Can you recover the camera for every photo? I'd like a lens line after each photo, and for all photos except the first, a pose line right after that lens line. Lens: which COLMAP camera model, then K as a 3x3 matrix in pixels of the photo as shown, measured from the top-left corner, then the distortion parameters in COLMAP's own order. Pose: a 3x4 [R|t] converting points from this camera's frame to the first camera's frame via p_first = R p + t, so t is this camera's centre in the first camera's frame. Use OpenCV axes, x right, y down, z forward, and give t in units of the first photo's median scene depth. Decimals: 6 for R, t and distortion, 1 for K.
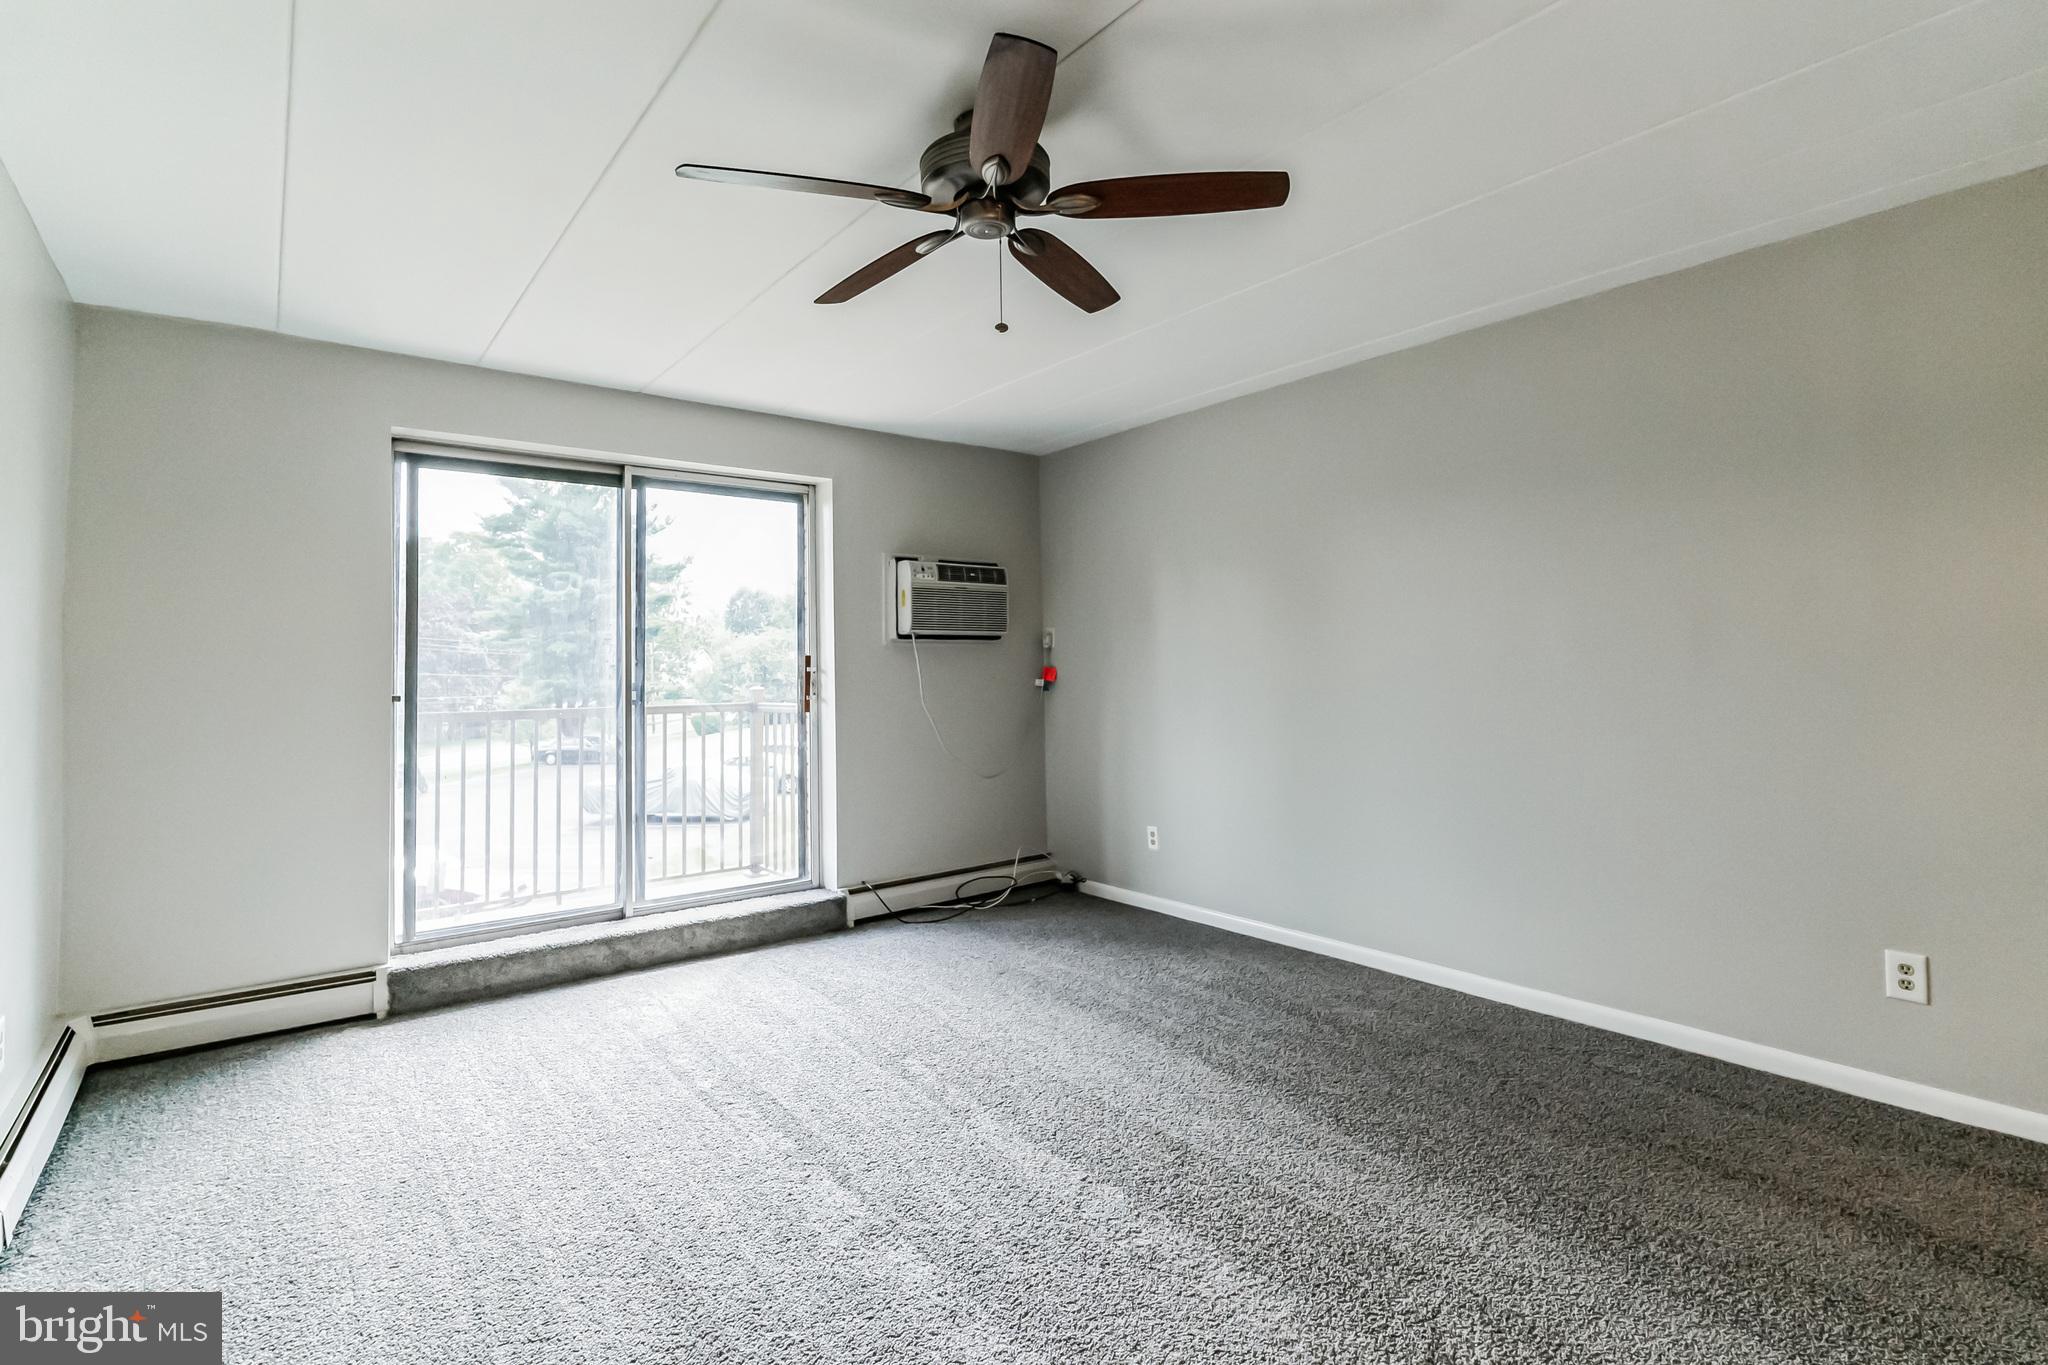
lens RADIAL K [[944.6, 0, 1024.0], [0, 944.6, 682.5], [0, 0, 1]] dist [-0.000352, -0.000305]
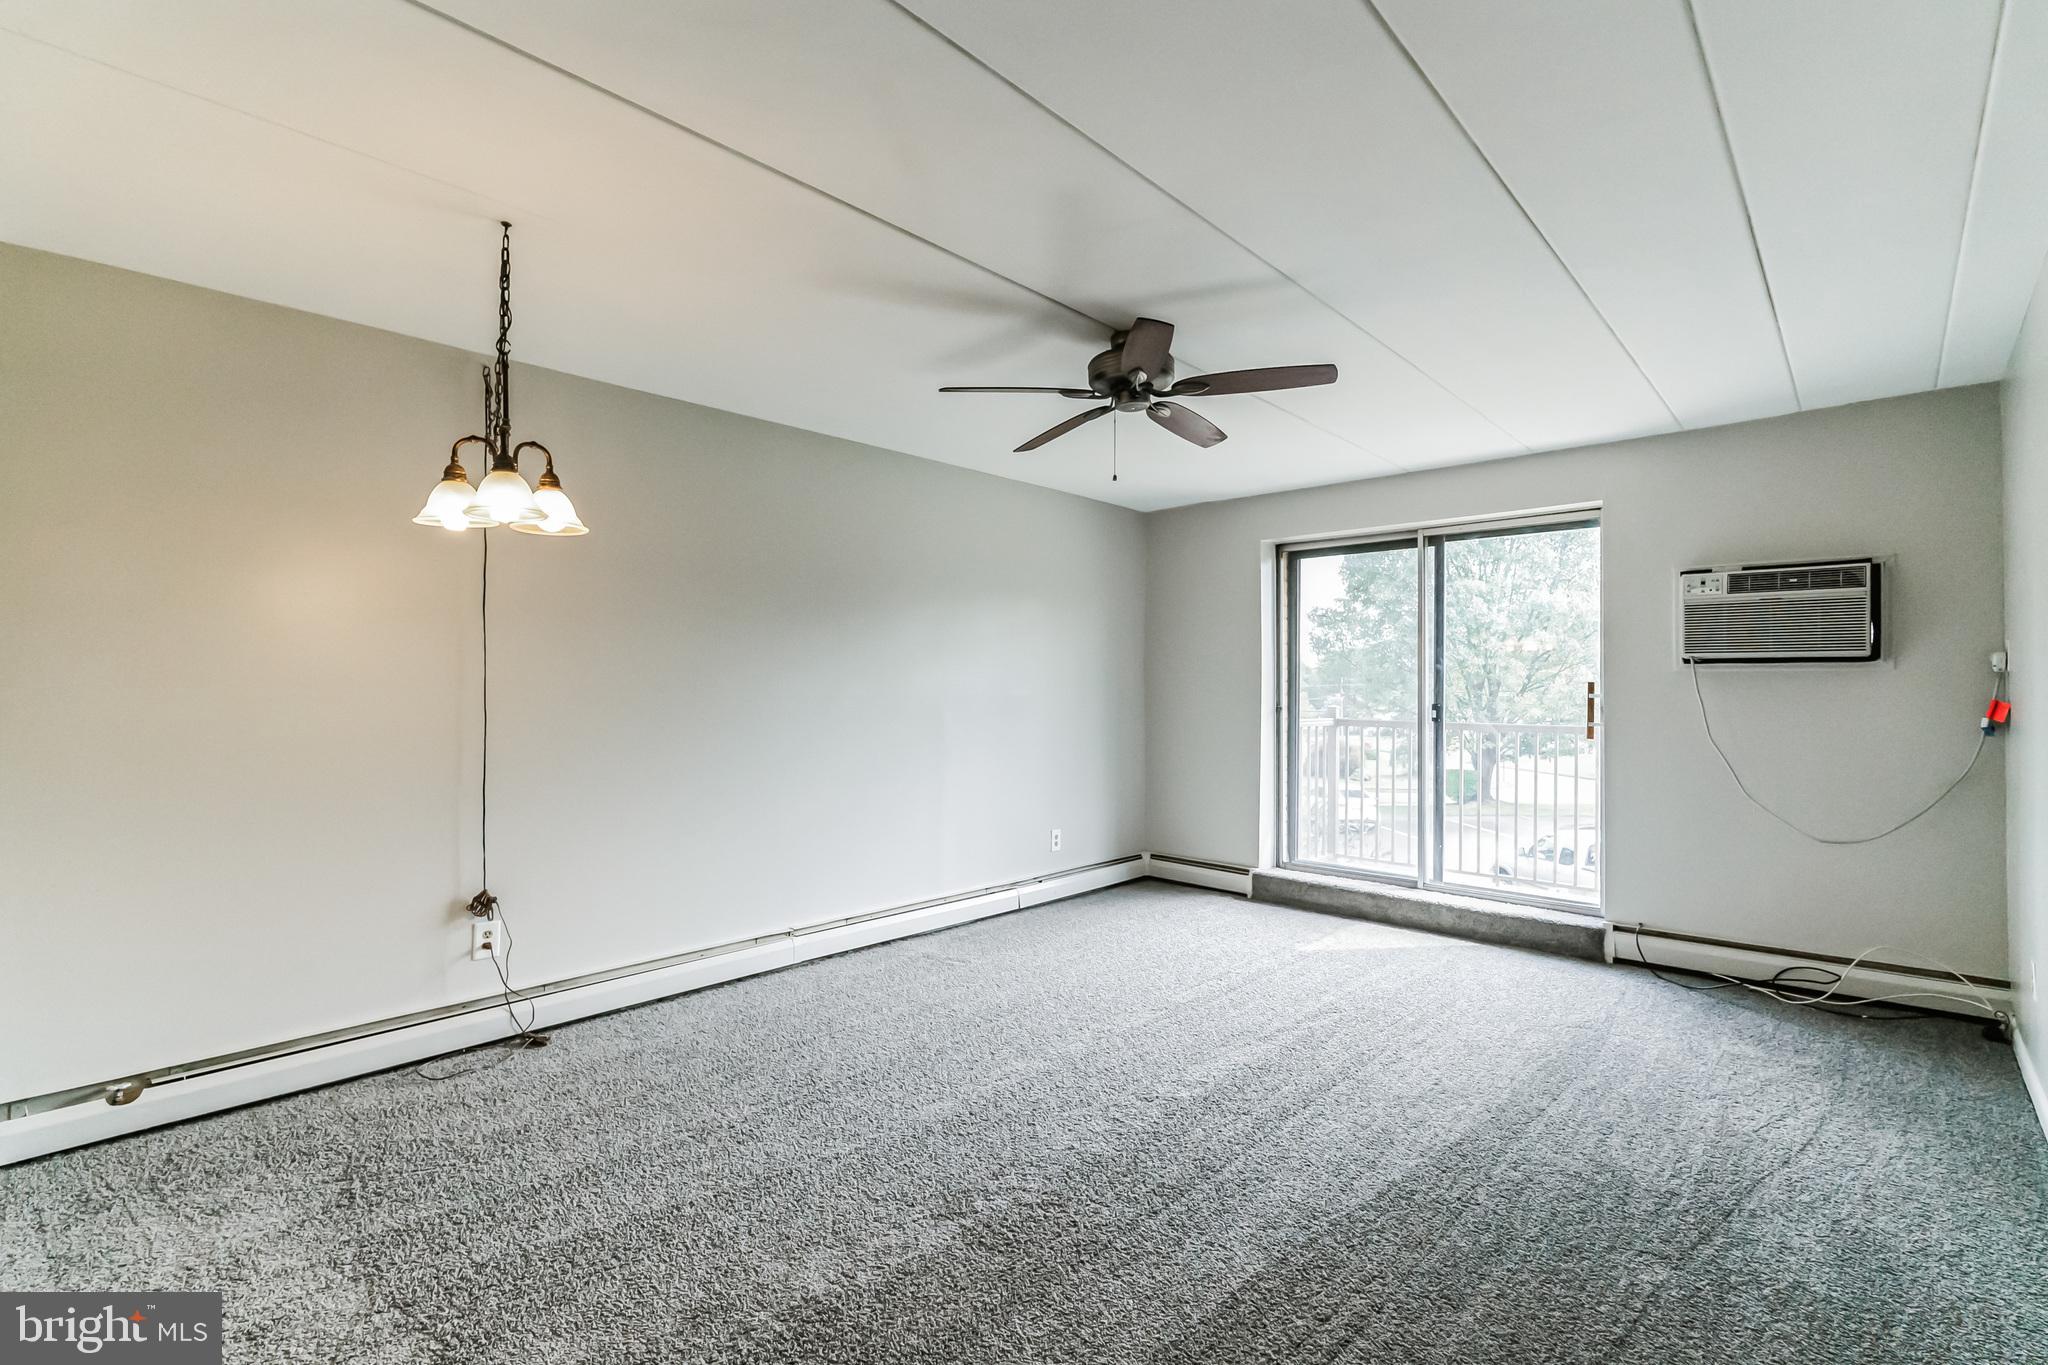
lens RADIAL K [[944.6, 0, 1024.0], [0, 944.6, 682.5], [0, 0, 1]] dist [-0.000352, -0.000305]
pose [[0.147015, 0.016774, -0.988992, 0.668931], [-0.010477, 0.999827, 0.015400, -0.035838], [0.989079, 0.008098, 0.147165, 0.260334]]
